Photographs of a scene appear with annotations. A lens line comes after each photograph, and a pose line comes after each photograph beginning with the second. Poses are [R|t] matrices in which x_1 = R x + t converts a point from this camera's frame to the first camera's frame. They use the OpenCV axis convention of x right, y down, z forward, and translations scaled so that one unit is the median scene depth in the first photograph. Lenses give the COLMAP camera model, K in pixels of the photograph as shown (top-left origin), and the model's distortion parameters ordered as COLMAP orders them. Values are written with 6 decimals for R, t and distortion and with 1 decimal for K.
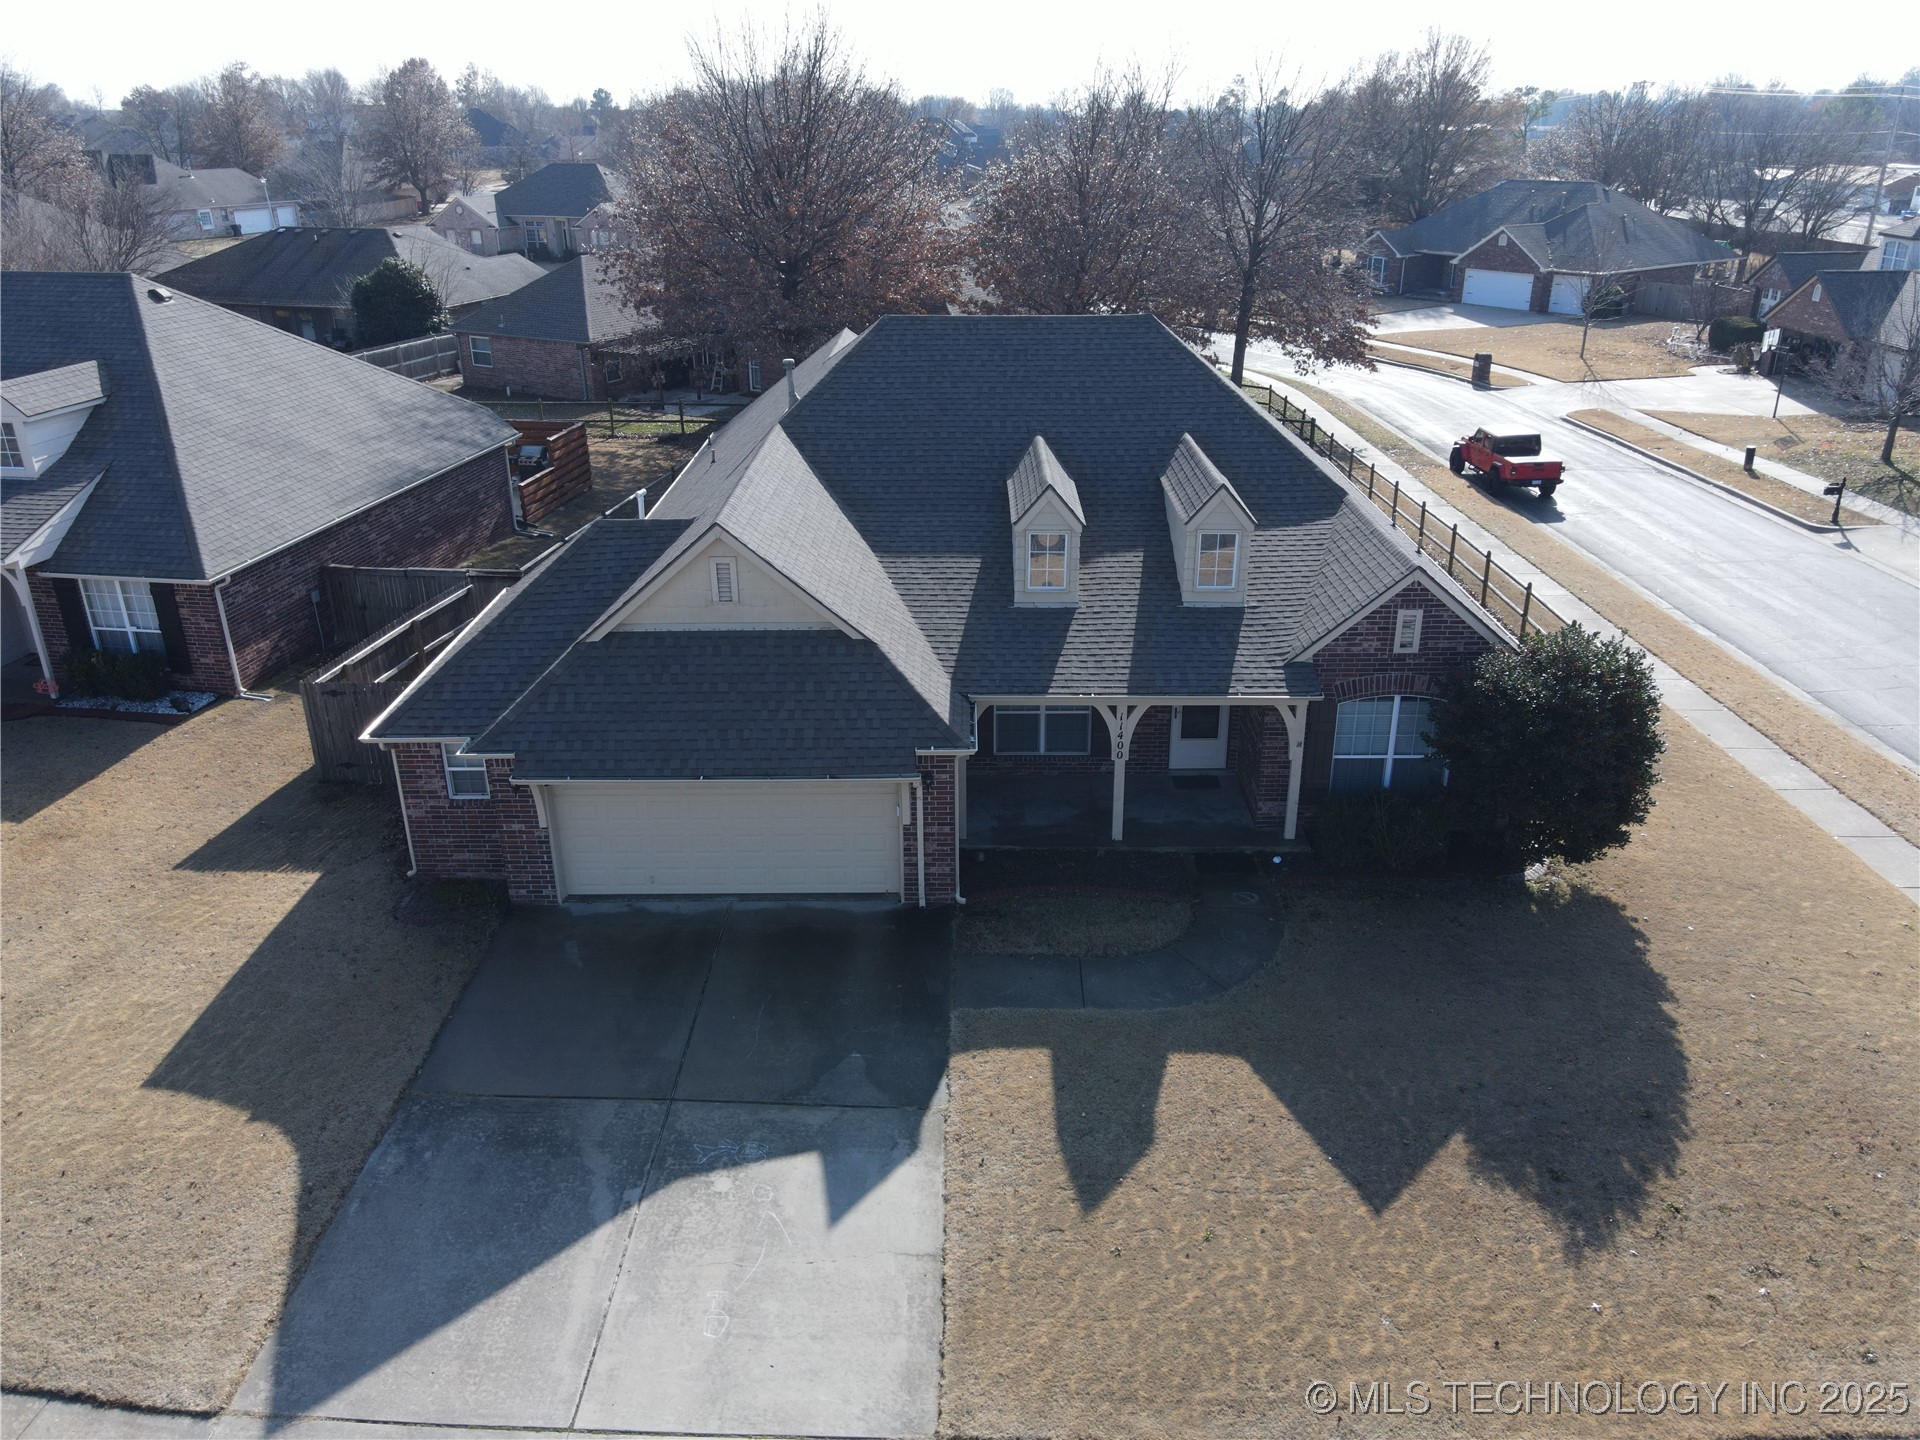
lens RADIAL K [[1410.8, 0, 960.0], [0, 1410.8, 720.0], [0, 0, 1]] dist [0.014643, -0.010087]
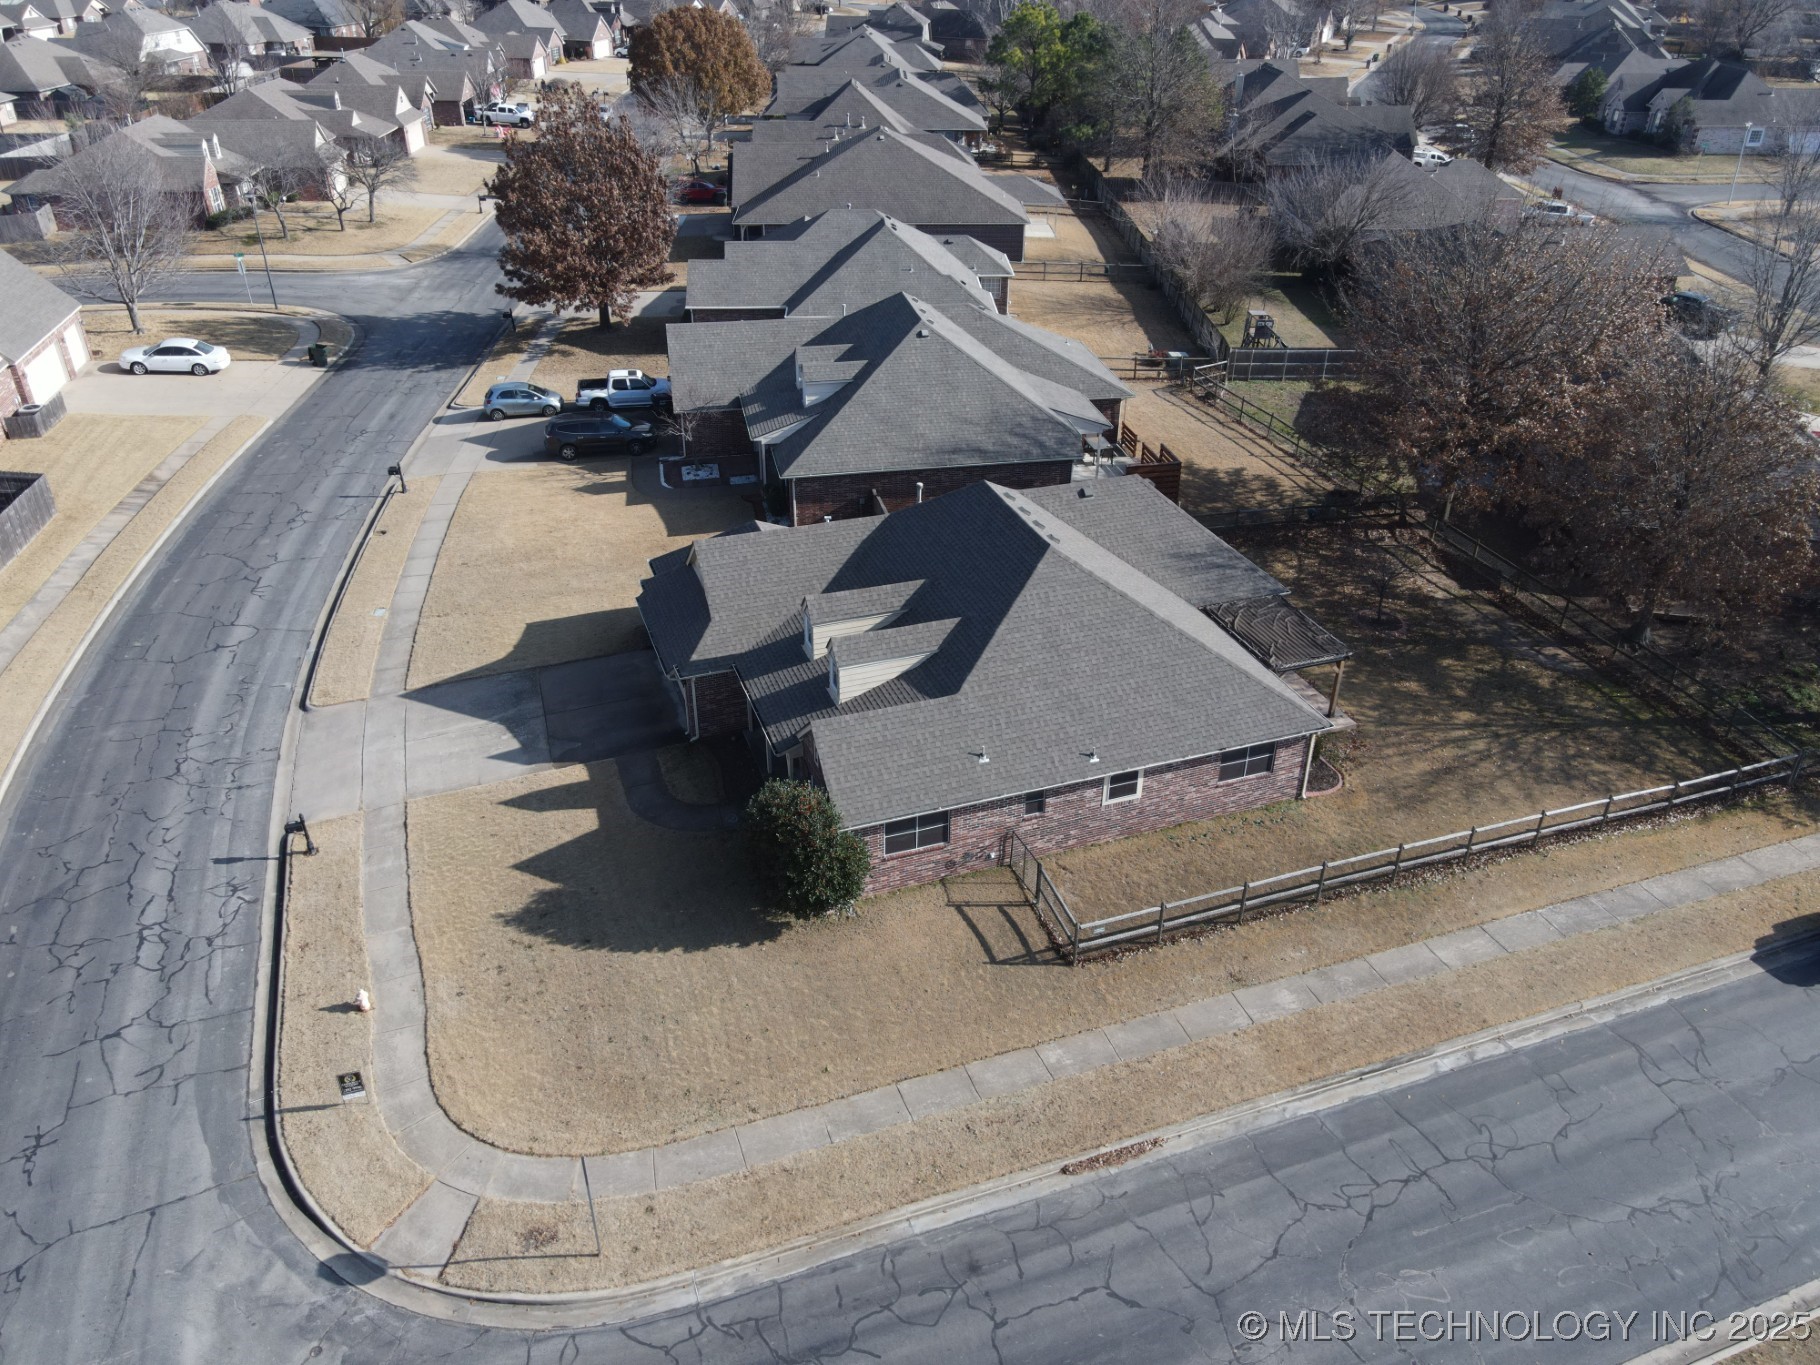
lens RADIAL K [[1306.7, 0, 910.0], [0, 1306.7, 682.5], [0, 0, 1]] dist [0.013003, 0.002784]
pose [[0.346419, 0.493165, -0.797986, 1.735478], [-0.381563, 0.851188, 0.360402, -0.827512], [0.856973, 0.179632, 0.483041, 0.295957]]
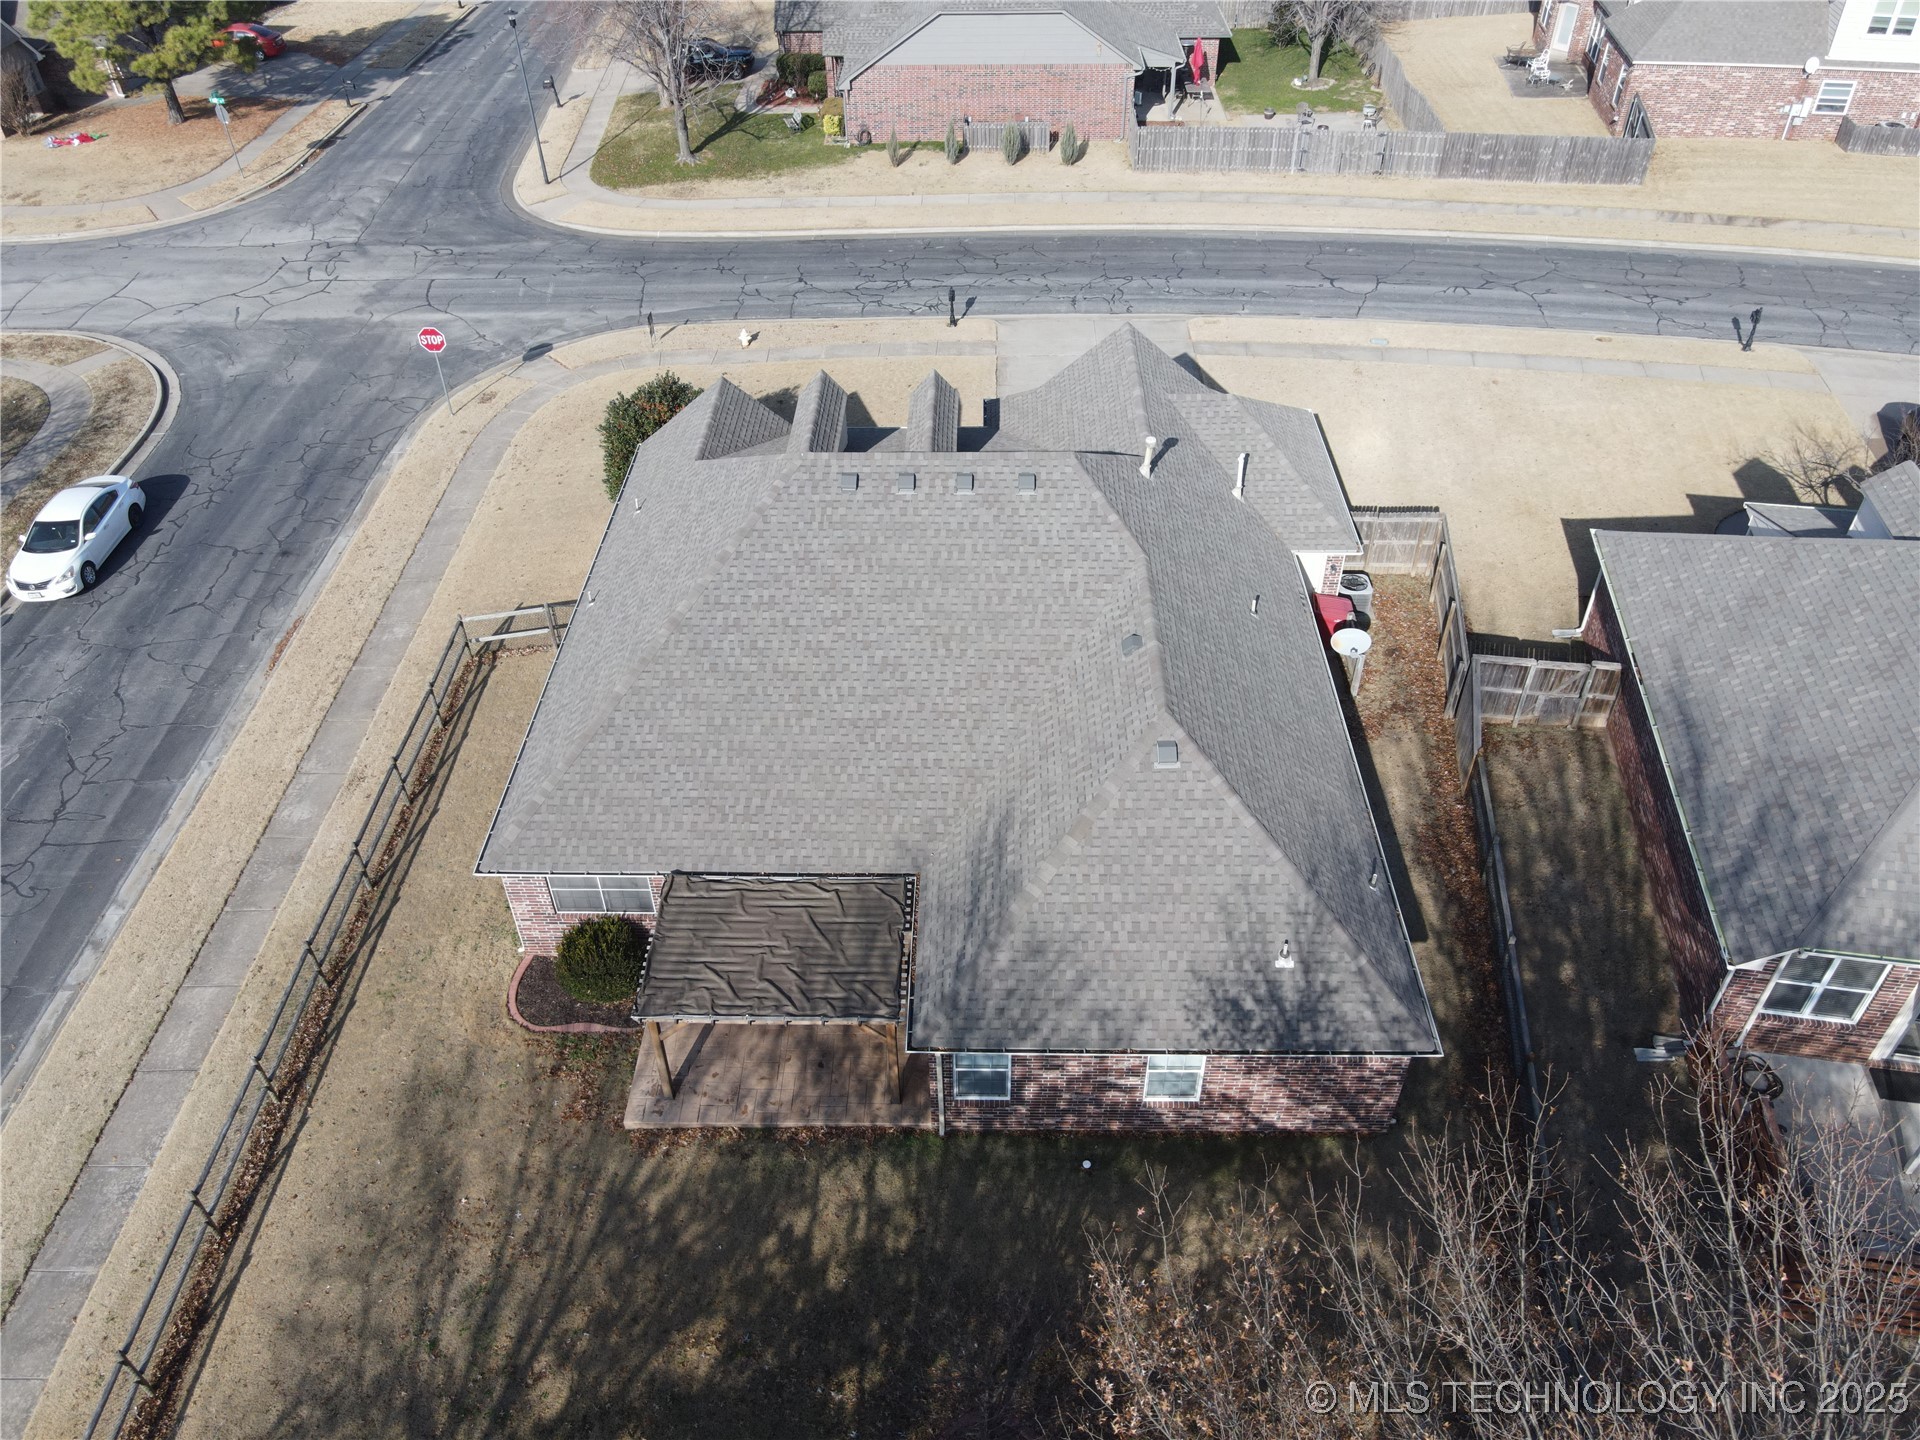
lens RADIAL K [[1378.5, 0, 960.0], [0, 1378.5, 720.0], [0, 0, 1]] dist [0.013003, 0.002784]
pose [[-0.999842, 0.010266, 0.014489, 0.023750], [0.017514, 0.435802, 0.899872, -1.455385], [0.002924, 0.899984, -0.435913, 2.152652]]
